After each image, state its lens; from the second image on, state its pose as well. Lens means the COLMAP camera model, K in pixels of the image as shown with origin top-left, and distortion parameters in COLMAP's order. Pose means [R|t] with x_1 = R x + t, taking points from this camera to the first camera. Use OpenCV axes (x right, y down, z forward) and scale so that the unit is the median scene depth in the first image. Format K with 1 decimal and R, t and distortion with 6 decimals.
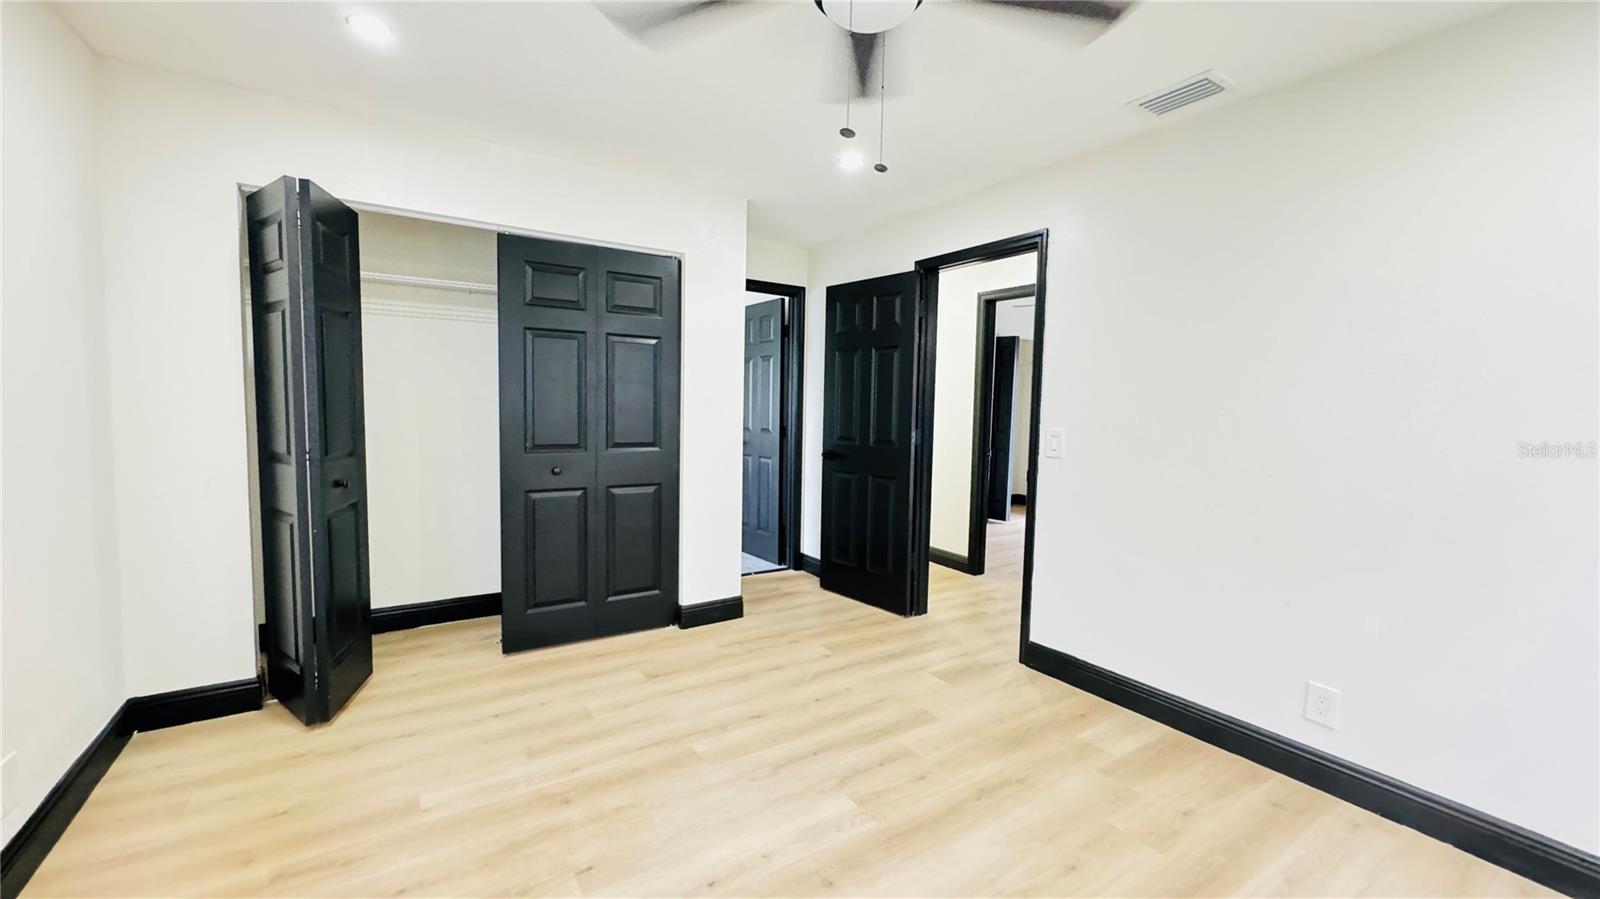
lens RADIAL K [[639.1, 0, 796.2], [0, 639.1, 448.2], [0, 0, 1]] dist [-0.001489, 0.000214]
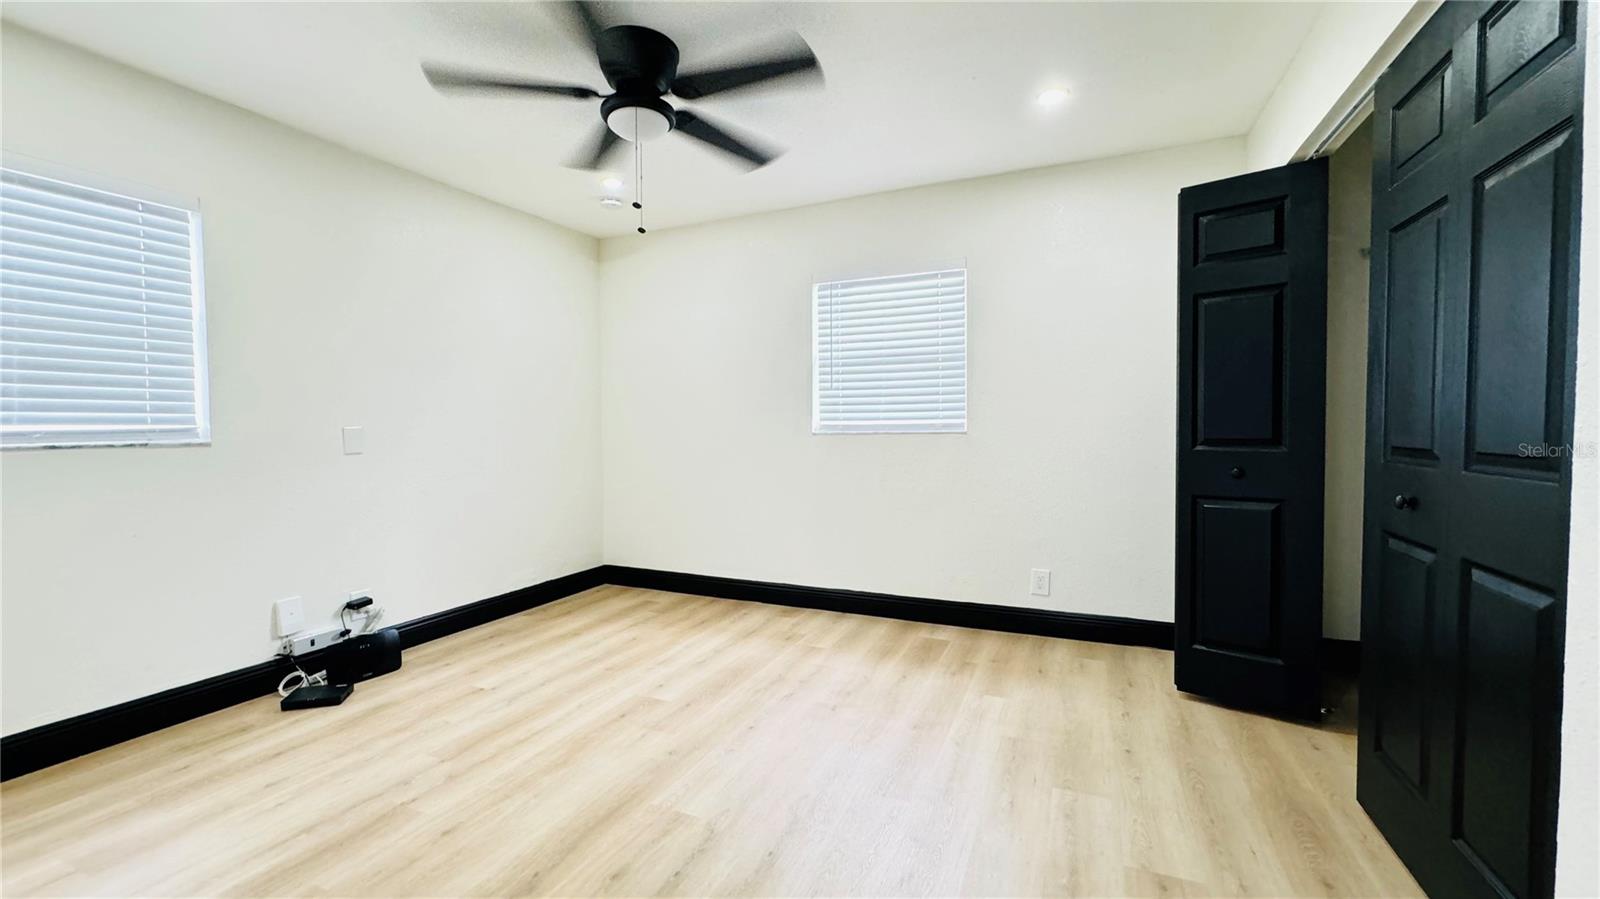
lens RADIAL K [[639.1, 0, 796.2], [0, 639.1, 448.2], [0, 0, 1]] dist [-0.001489, 0.000214]
pose [[-0.839384, 0.003077, -0.543530, 0.400321], [-0.051064, 0.995115, 0.084493, -0.031417], [0.541134, 0.098677, -0.835127, 1.602241]]
